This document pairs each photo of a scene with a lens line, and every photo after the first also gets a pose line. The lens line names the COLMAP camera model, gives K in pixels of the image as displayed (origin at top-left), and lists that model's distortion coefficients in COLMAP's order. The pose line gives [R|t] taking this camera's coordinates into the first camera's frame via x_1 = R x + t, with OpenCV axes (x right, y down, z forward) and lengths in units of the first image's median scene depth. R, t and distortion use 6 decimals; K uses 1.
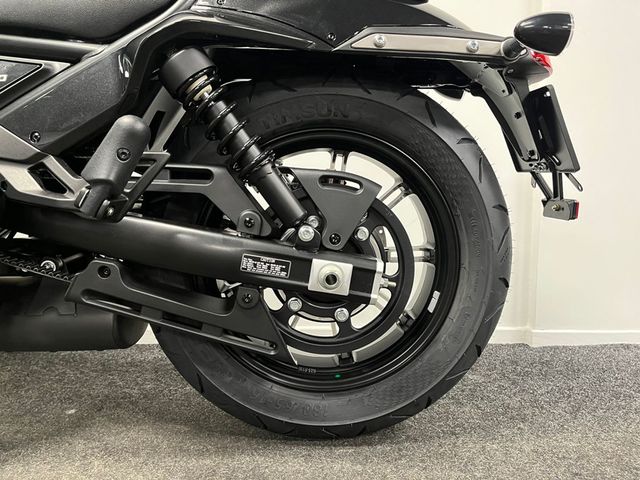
lens RADIAL K [[481.2, 0, 318.5], [0, 481.2, 242.0], [0, 0, 1]] dist [0.070286, -0.098854]
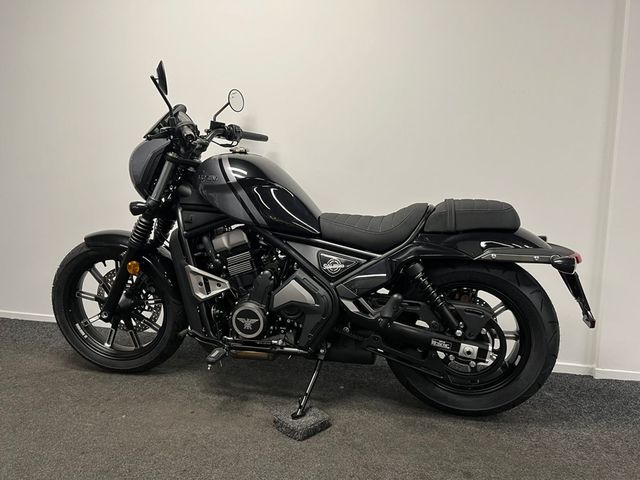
lens RADIAL K [[481.2, 0, 318.5], [0, 481.2, 242.0], [0, 0, 1]] dist [0.070286, -0.098854]
pose [[0.963805, 0.039386, -0.263682, -0.074005], [-0.025335, 0.998082, 0.056481, -0.549035], [0.265401, -0.047756, 0.962955, -1.415905]]
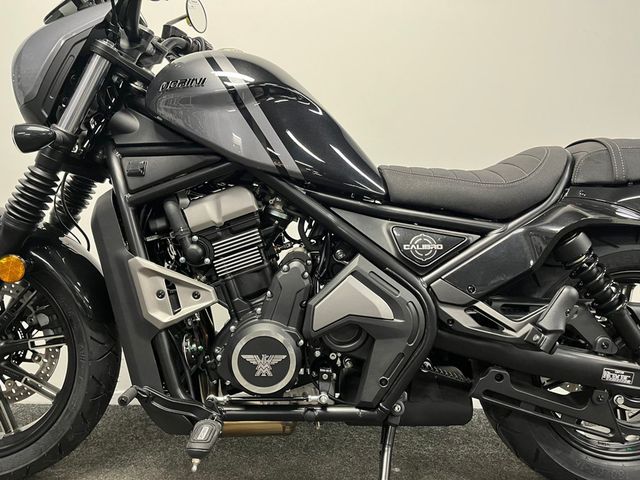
lens RADIAL K [[481.2, 0, 318.5], [0, 481.2, 242.0], [0, 0, 1]] dist [0.070286, -0.098854]
pose [[0.999755, 0.006260, -0.021208, -0.883934], [-0.007521, 0.998175, -0.059911, -0.232345], [0.020795, 0.060055, 0.997978, -0.440114]]
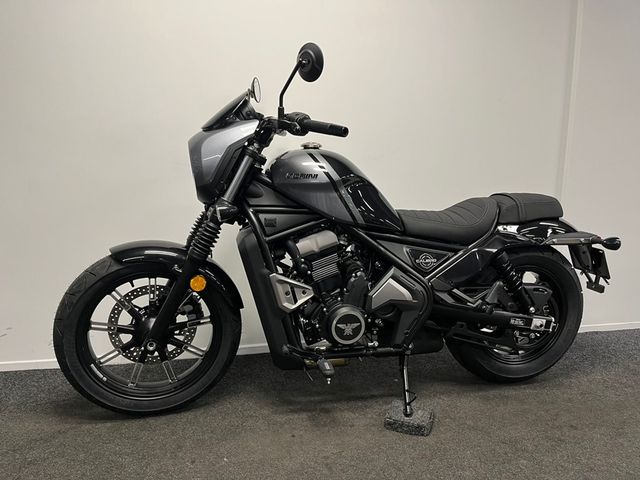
lens RADIAL K [[500.3, 0, 319.8], [0, 500.3, 247.8], [0, 0, 1]] dist [0.035353, -0.003178]
pose [[0.980362, -0.026387, 0.195435, -1.646862], [0.013020, 0.997506, 0.069366, -0.548024], [-0.196778, -0.065459, 0.978260, -1.480125]]
